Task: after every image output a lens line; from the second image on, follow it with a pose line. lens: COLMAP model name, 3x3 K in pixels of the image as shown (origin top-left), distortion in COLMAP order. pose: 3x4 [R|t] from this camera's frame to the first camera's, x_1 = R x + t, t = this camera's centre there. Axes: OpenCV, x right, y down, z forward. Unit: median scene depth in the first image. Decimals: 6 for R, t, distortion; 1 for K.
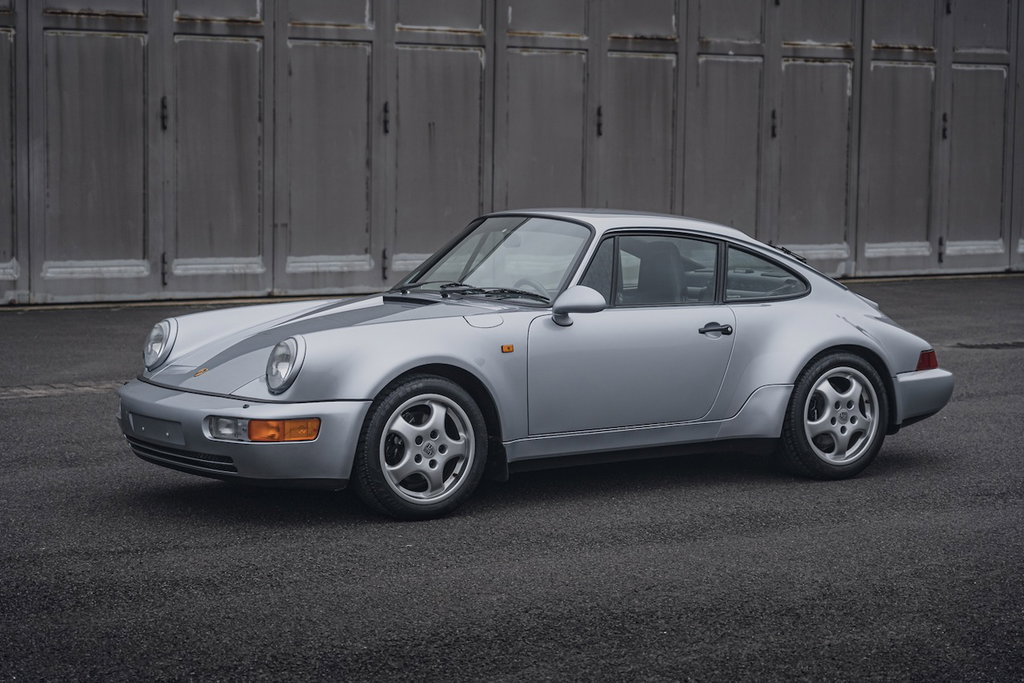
lens RADIAL K [[2252.1, 0, 512.0], [0, 2252.1, 341.5], [0, 0, 1]] dist [0.054893, 0.049515]
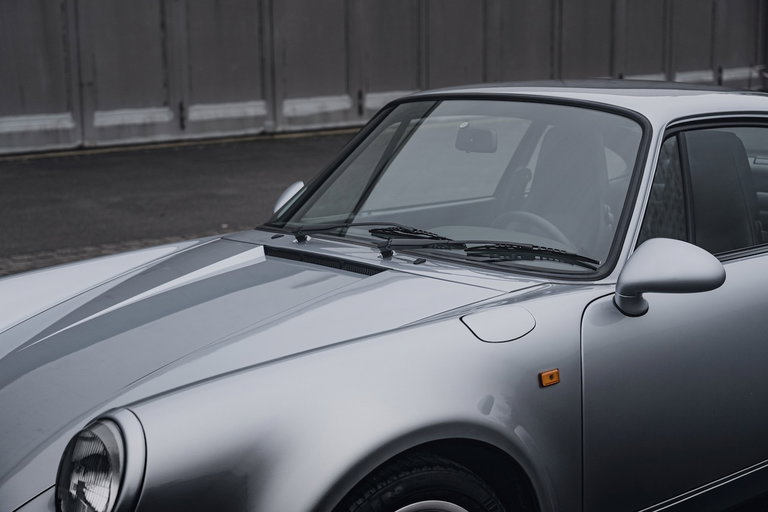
lens RADIAL K [[1330.7, 0, 384.0], [0, 1330.7, 256.0], [0, 0, 1]] dist [0.038649, 0.187907]
pose [[0.993227, -0.045387, 0.106957, -0.031652], [0.035319, 0.994925, 0.094215, -0.024349], [-0.110691, -0.089800, 0.989790, 0.328249]]
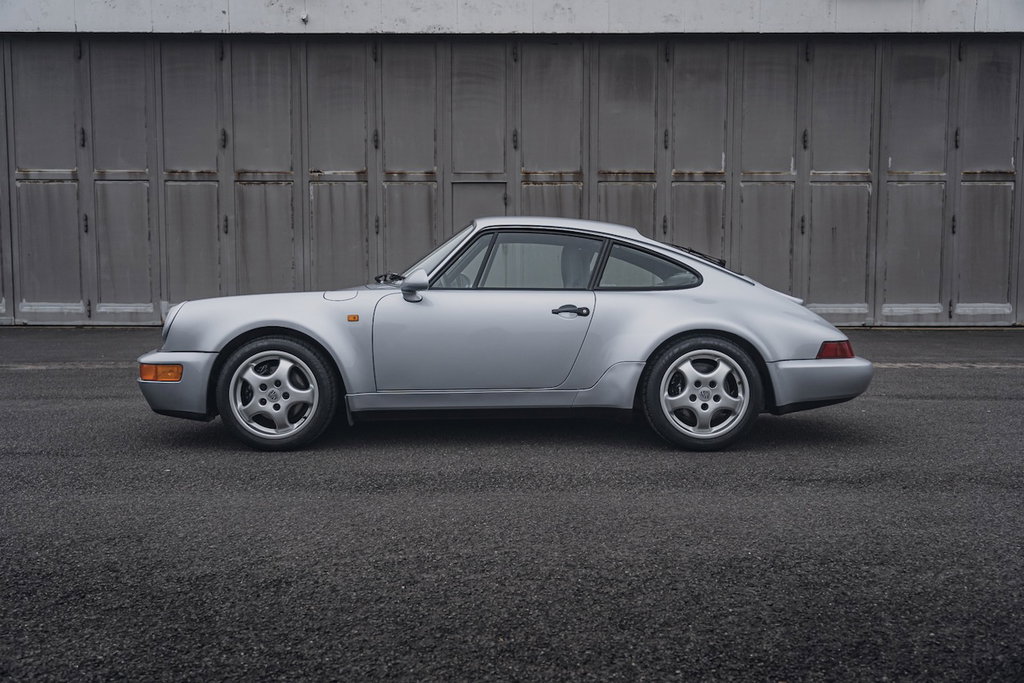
lens RADIAL K [[936.8, 0, 512.0], [0, 936.8, 341.5], [0, 0, 1]] dist [0.018822, -0.006584]
pose [[0.835942, 0.027956, -0.548105, 0.161367], [-0.041144, 0.999084, -0.011794, 0.008435], [0.547273, 0.032410, 0.836326, 0.285592]]
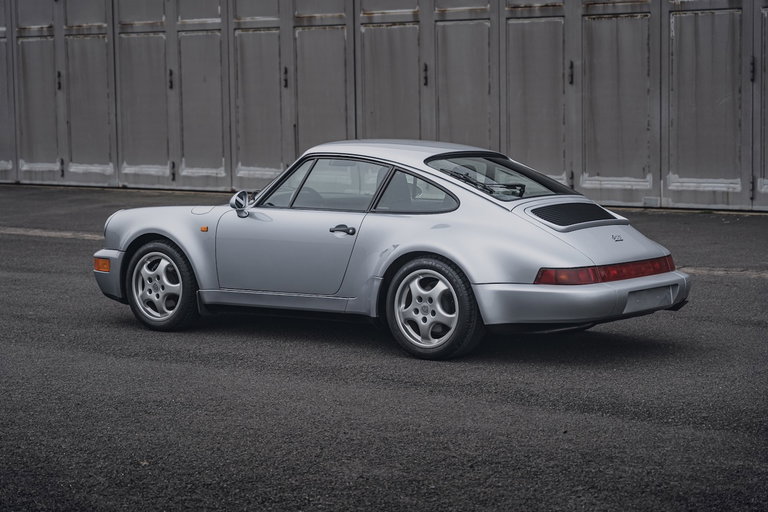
lens RADIAL K [[1716.9, 0, 397.6], [0, 1716.9, 256.7], [0, 0, 1]] dist [0.051667, 0.165737]
pose [[0.328023, 0.076858, -0.941538, 0.524891], [-0.069706, 0.995937, 0.057014, -0.024712], [0.942094, 0.046929, 0.332048, 0.339353]]
